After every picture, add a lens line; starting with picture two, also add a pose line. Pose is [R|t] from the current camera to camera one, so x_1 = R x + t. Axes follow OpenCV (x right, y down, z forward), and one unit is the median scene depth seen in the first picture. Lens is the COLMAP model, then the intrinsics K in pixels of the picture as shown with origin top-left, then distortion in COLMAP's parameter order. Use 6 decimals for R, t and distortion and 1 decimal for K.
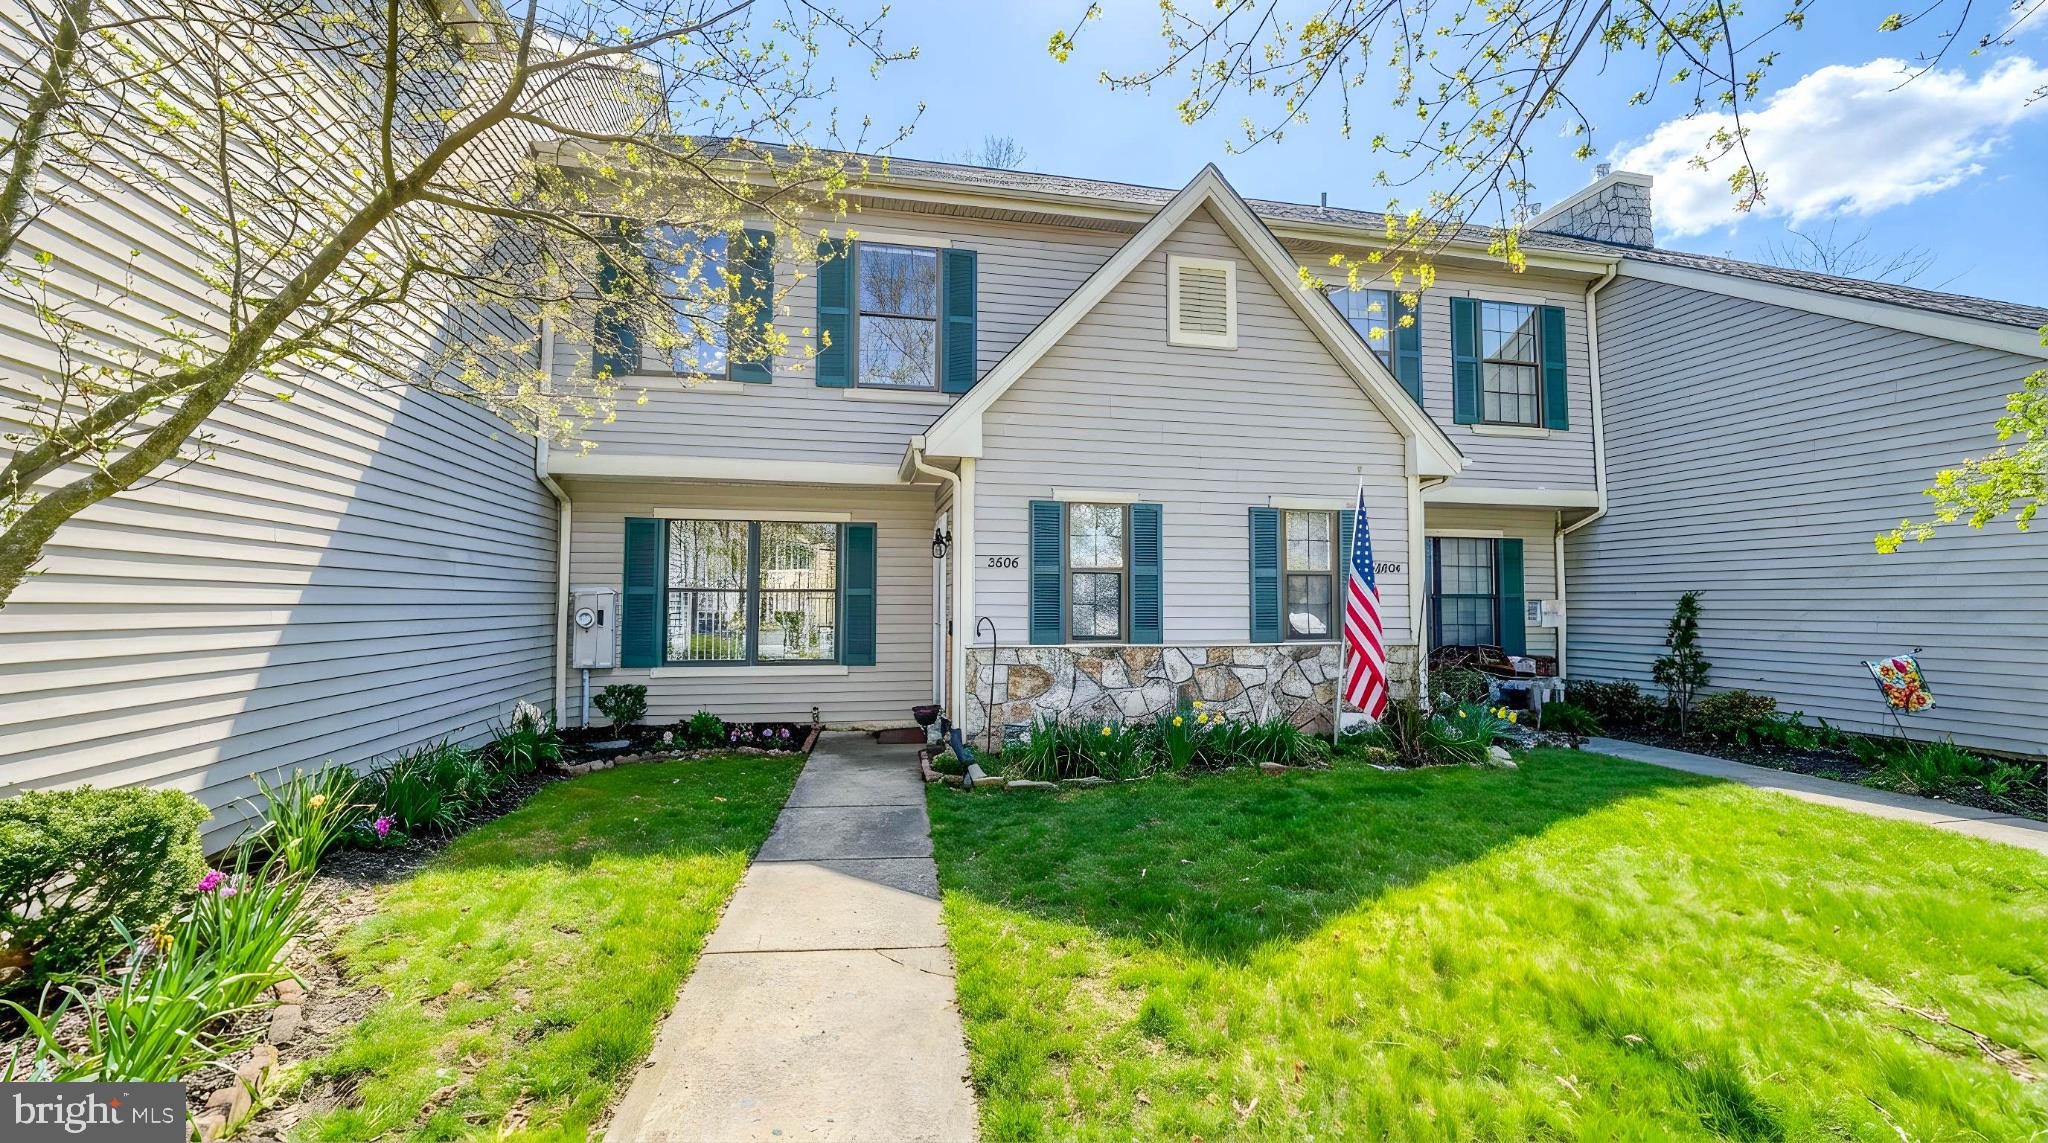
lens RADIAL K [[824.1, 0, 1026.2], [0, 824.1, 574.3], [0, 0, 1]] dist [-0.000005, -0.000036]
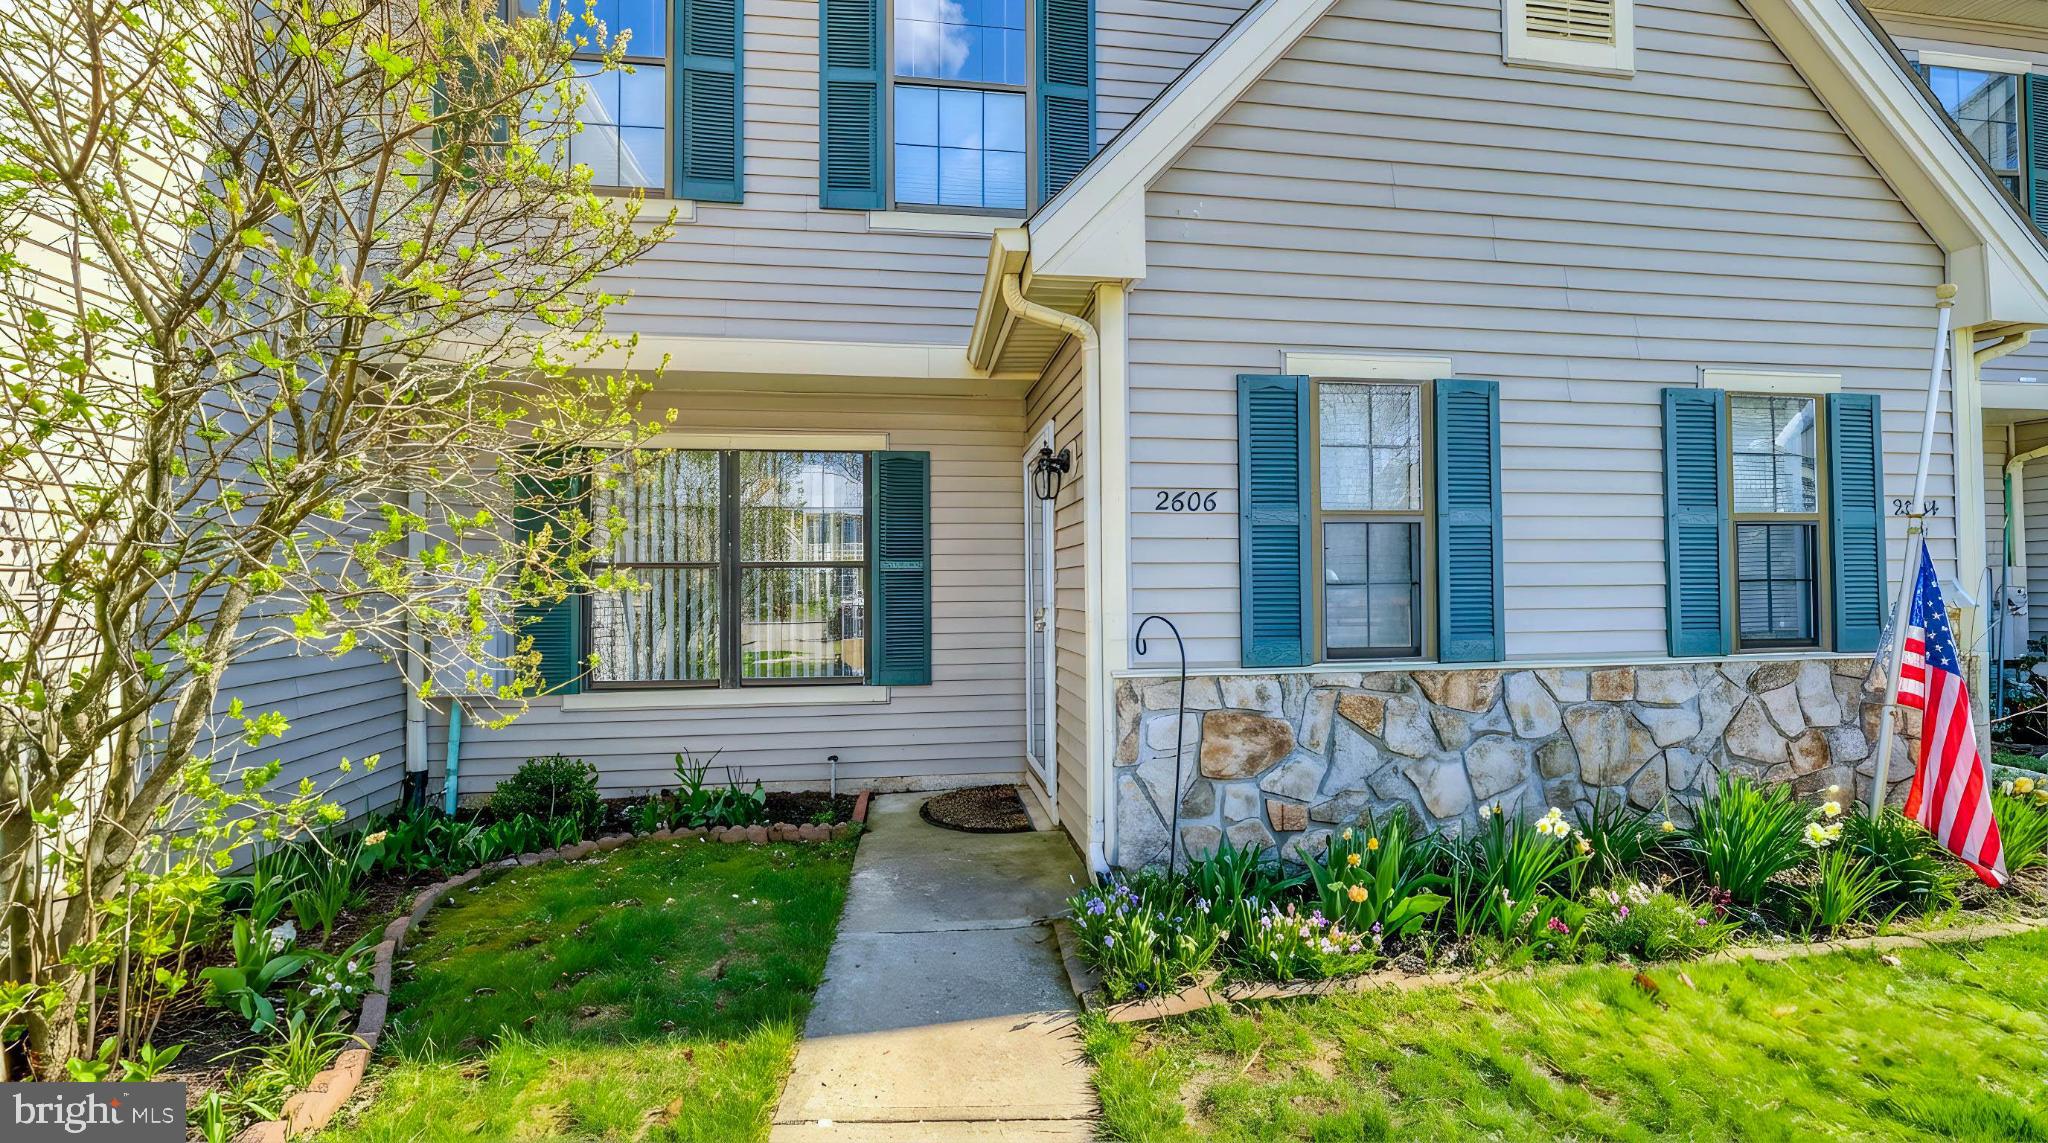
lens RADIAL K [[824.1, 0, 1022.9], [0, 824.1, 564.5], [0, 0, 1]] dist [-0.000005, -0.000036]
pose [[0.997483, -0.011359, -0.069993, -0.087142], [0.012399, 0.999819, 0.014435, 0.014073], [0.069816, -0.015266, 0.997443, 0.483395]]
